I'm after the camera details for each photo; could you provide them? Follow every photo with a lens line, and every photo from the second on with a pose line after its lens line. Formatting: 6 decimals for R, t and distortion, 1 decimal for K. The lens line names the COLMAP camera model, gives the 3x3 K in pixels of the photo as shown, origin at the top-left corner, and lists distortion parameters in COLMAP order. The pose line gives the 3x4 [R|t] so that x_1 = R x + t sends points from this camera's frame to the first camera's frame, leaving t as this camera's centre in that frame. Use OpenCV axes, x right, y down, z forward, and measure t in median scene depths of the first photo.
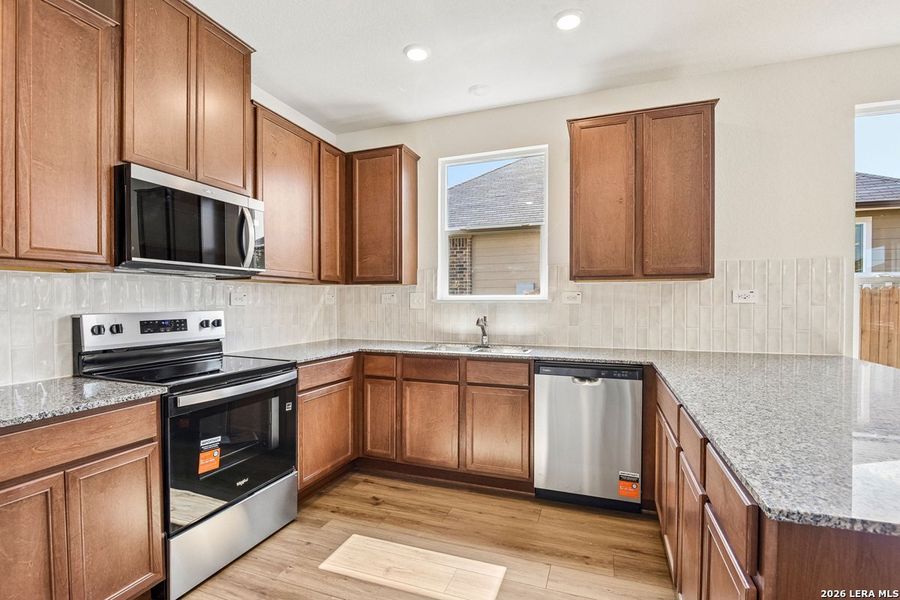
lens RADIAL K [[422.6, 0, 445.4], [0, 422.6, 302.8], [0, 0, 1]] dist [-0.001476, -0.008519]
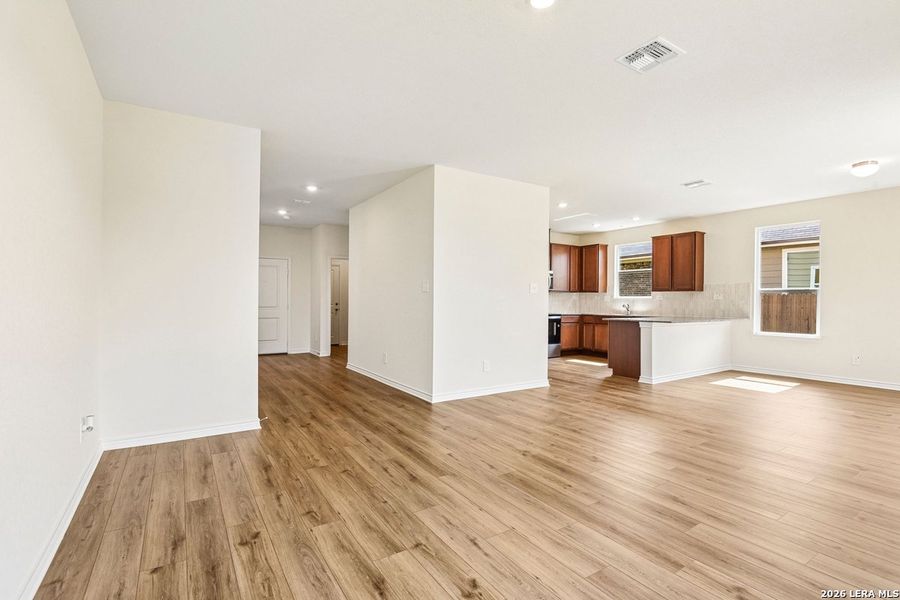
lens RADIAL K [[424.5, 0, 450.0], [0, 424.5, 300.0], [0, 0, 1]] dist [-0.004280, -0.000663]
pose [[0.803831, 0.007662, -0.594809, 0.980193], [-0.011370, 0.999932, -0.002484, 0.031344], [0.594749, 0.008760, 0.803864, -2.337650]]
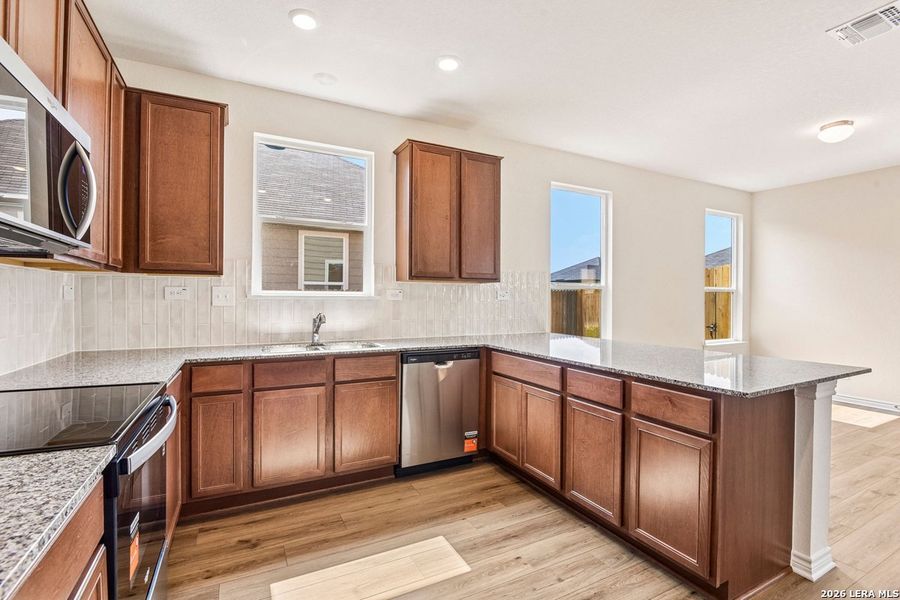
lens RADIAL K [[414.0, 0, 445.9], [0, 414.0, 296.9], [0, 0, 1]] dist [-0.001176, -0.007605]
pose [[0.677101, 0.007387, 0.735853, -0.487956], [-0.002971, 0.999969, -0.007304, 0.001146], [-0.735884, 0.002759, 0.677102, 0.181760]]
